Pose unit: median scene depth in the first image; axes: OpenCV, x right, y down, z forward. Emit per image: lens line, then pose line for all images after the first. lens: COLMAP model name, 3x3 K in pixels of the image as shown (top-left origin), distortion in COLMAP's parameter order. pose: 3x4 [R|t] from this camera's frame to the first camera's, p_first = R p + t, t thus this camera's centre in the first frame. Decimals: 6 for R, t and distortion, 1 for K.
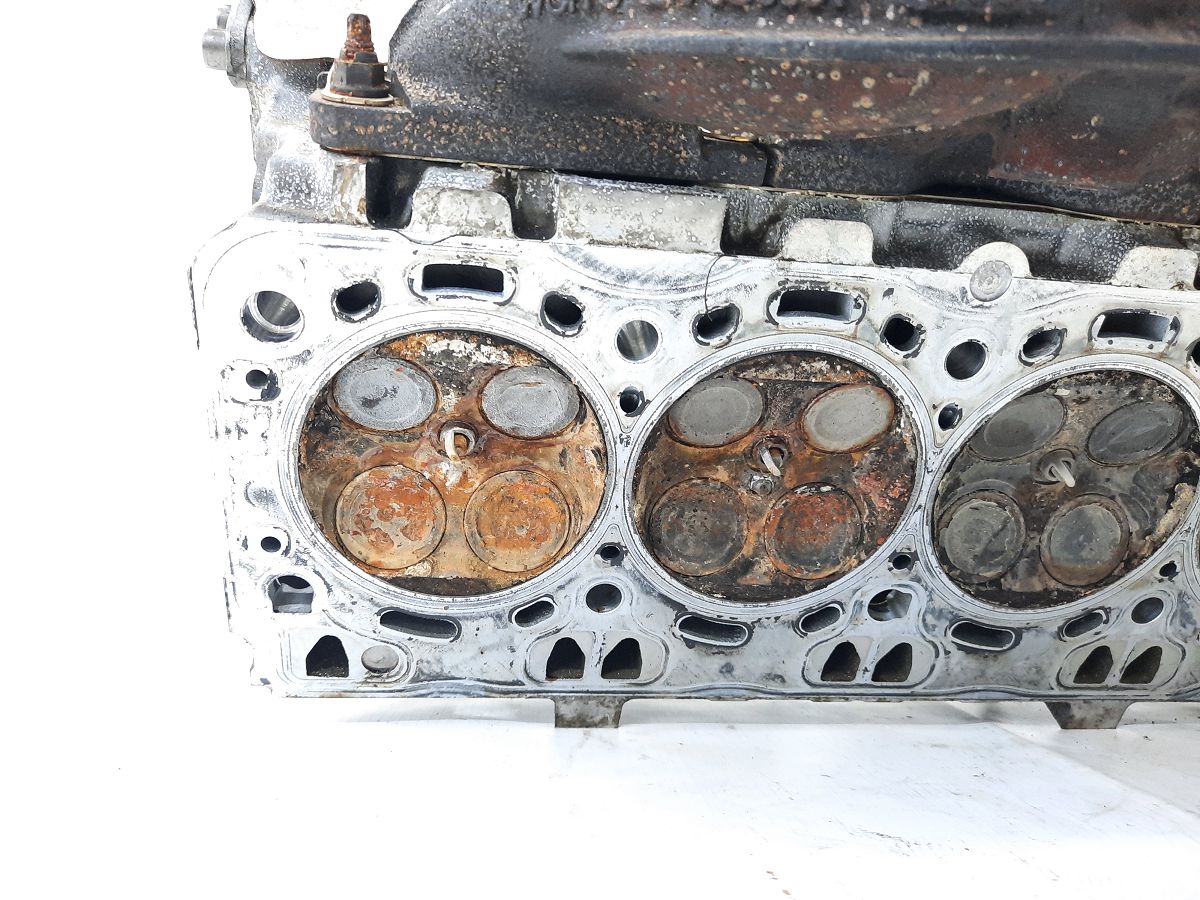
lens RADIAL K [[880.8, 0, 586.2], [0, 880.8, 450.6], [0, 0, 1]] dist [0.046039, -0.082437]
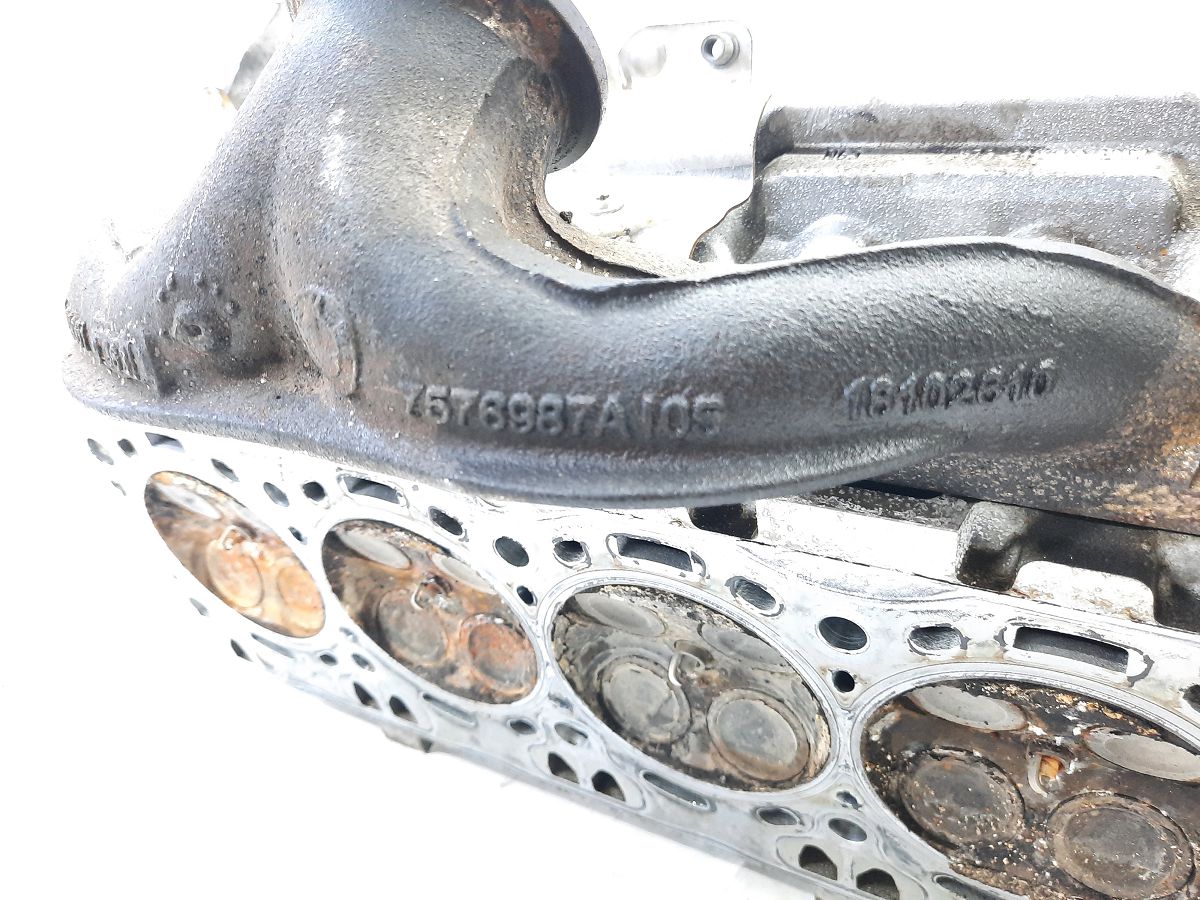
lens RADIAL K [[900.3, 0, 596.7], [0, 900.3, 455.1], [0, 0, 1]] dist [0.013217, -0.045208]
pose [[0.800740, 0.131400, -0.584422, 0.979402], [-0.019201, 0.980773, 0.194207, -0.369444], [0.598704, -0.144288, 0.787867, 0.238367]]
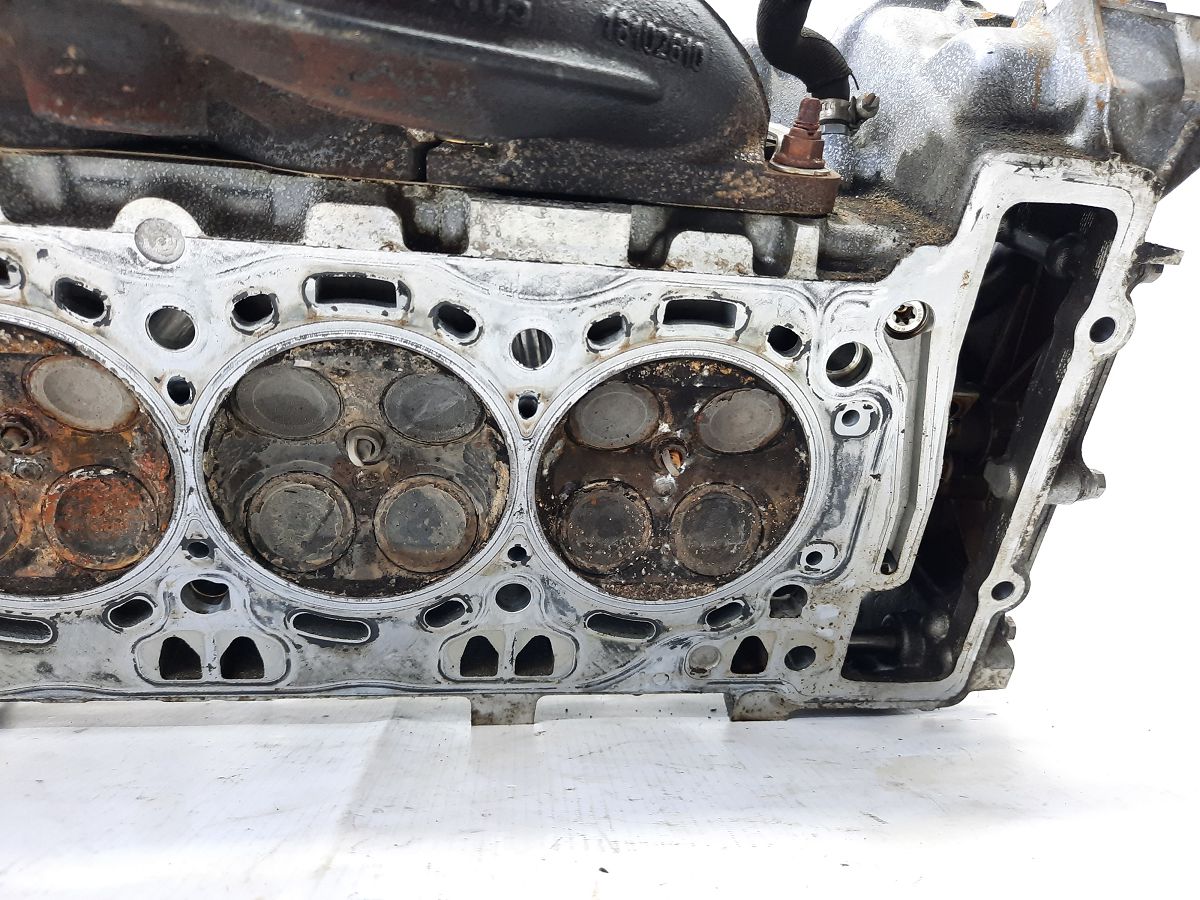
lens RADIAL K [[876.6, 0, 600.0], [0, 876.6, 450.0], [0, 0, 1]] dist [0.050026, -0.087872]
pose [[0.999378, -0.011125, 0.033464, 0.757718], [0.011432, 0.999894, -0.008986, 0.034428], [-0.033360, 0.009363, 0.999400, 0.057213]]
